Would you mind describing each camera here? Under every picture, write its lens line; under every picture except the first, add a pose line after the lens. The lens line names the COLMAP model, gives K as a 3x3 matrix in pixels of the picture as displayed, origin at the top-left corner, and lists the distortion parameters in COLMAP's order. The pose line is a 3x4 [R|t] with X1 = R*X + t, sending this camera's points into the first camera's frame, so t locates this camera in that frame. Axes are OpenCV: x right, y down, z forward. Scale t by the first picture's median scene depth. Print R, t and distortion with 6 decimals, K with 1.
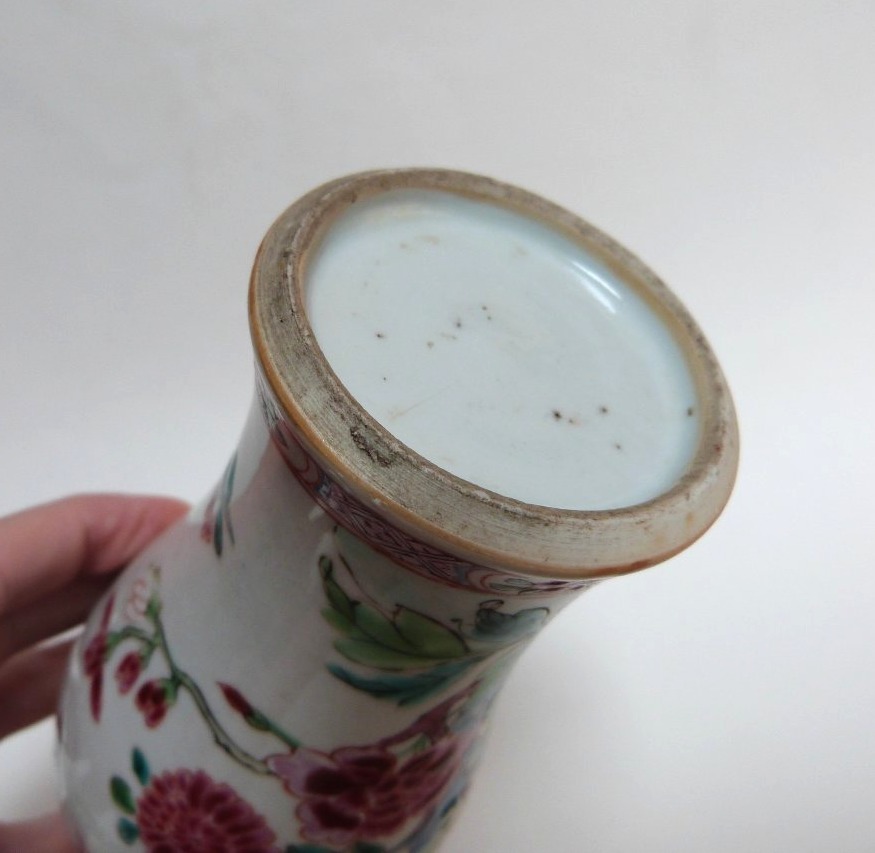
lens RADIAL K [[900.1, 0, 437.5], [0, 900.1, 426.5], [0, 0, 1]] dist [-0.017865, -0.029912]
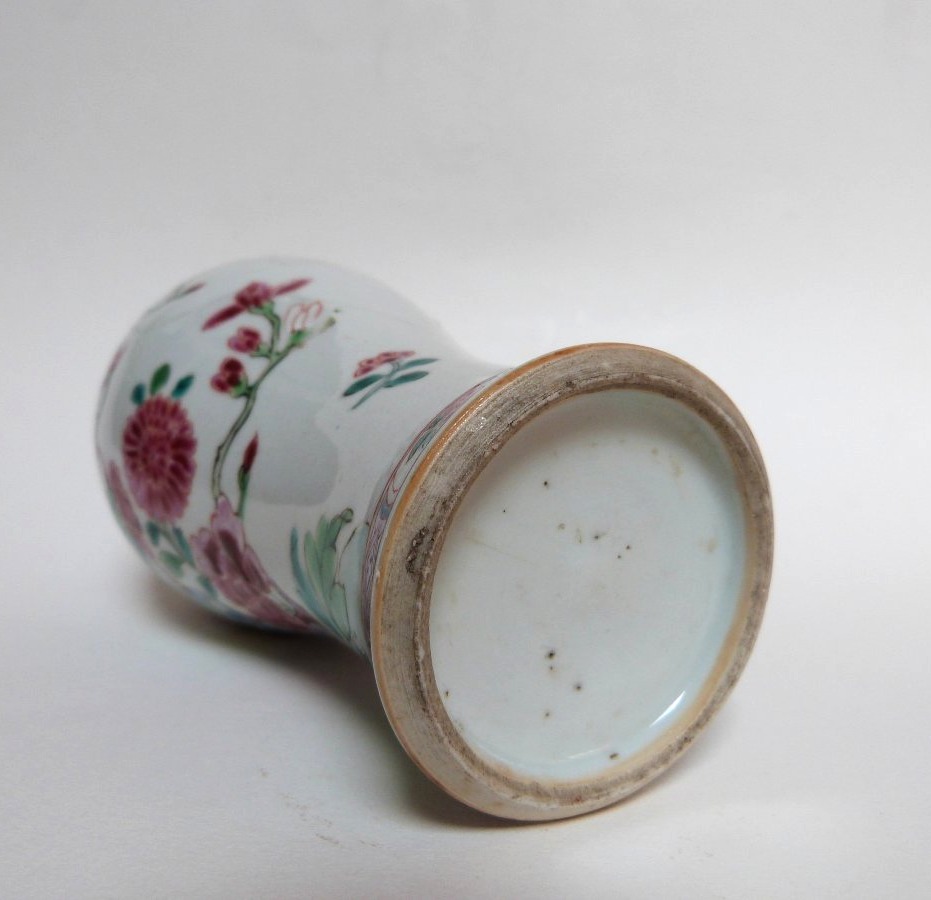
lens RADIAL K [[892.2, 0, 443.0], [0, 892.2, 489.7], [0, 0, 1]] dist [-0.012825, -0.007754]
pose [[0.406728, 0.913435, 0.014436, -0.119802], [-0.868976, 0.381959, 0.314625, -0.315667], [0.281876, -0.140511, 0.949106, -0.039590]]
